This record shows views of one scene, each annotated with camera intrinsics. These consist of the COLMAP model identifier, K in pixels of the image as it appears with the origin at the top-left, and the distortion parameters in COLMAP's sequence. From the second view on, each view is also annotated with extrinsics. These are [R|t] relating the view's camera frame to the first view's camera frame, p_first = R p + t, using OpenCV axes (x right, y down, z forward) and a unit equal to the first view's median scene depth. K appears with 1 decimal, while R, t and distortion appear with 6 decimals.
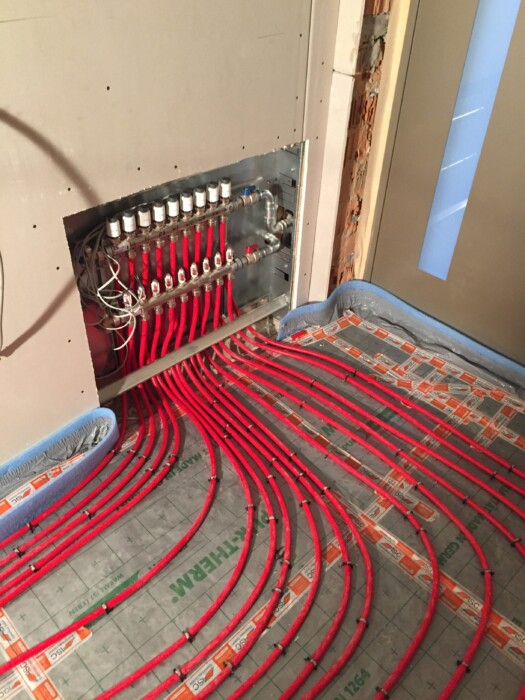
lens RADIAL K [[587.7, 0, 262.5], [0, 587.7, 350.0], [0, 0, 1]] dist [0.071666, -0.093892]
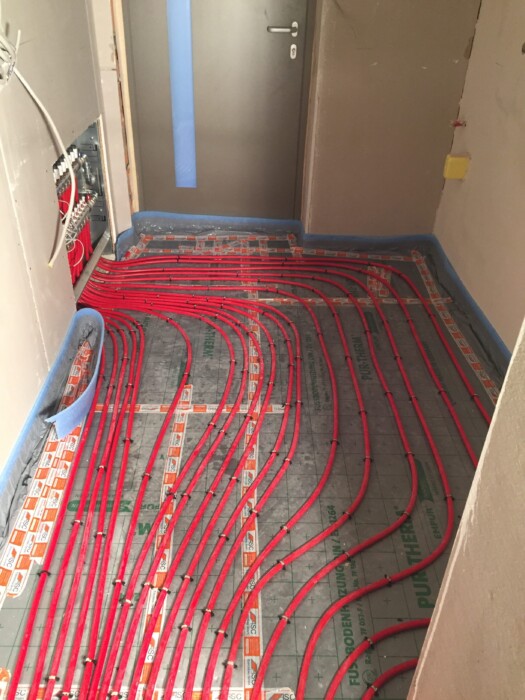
lens RADIAL K [[587.7, 0, 262.5], [0, 587.7, 350.0], [0, 0, 1]] dist [0.071666, -0.093892]
pose [[0.688649, -0.416402, 0.593610, -0.731149], [0.450119, 0.887323, 0.100250, 0.203468], [-0.568468, 0.198158, 0.798484, -0.320884]]
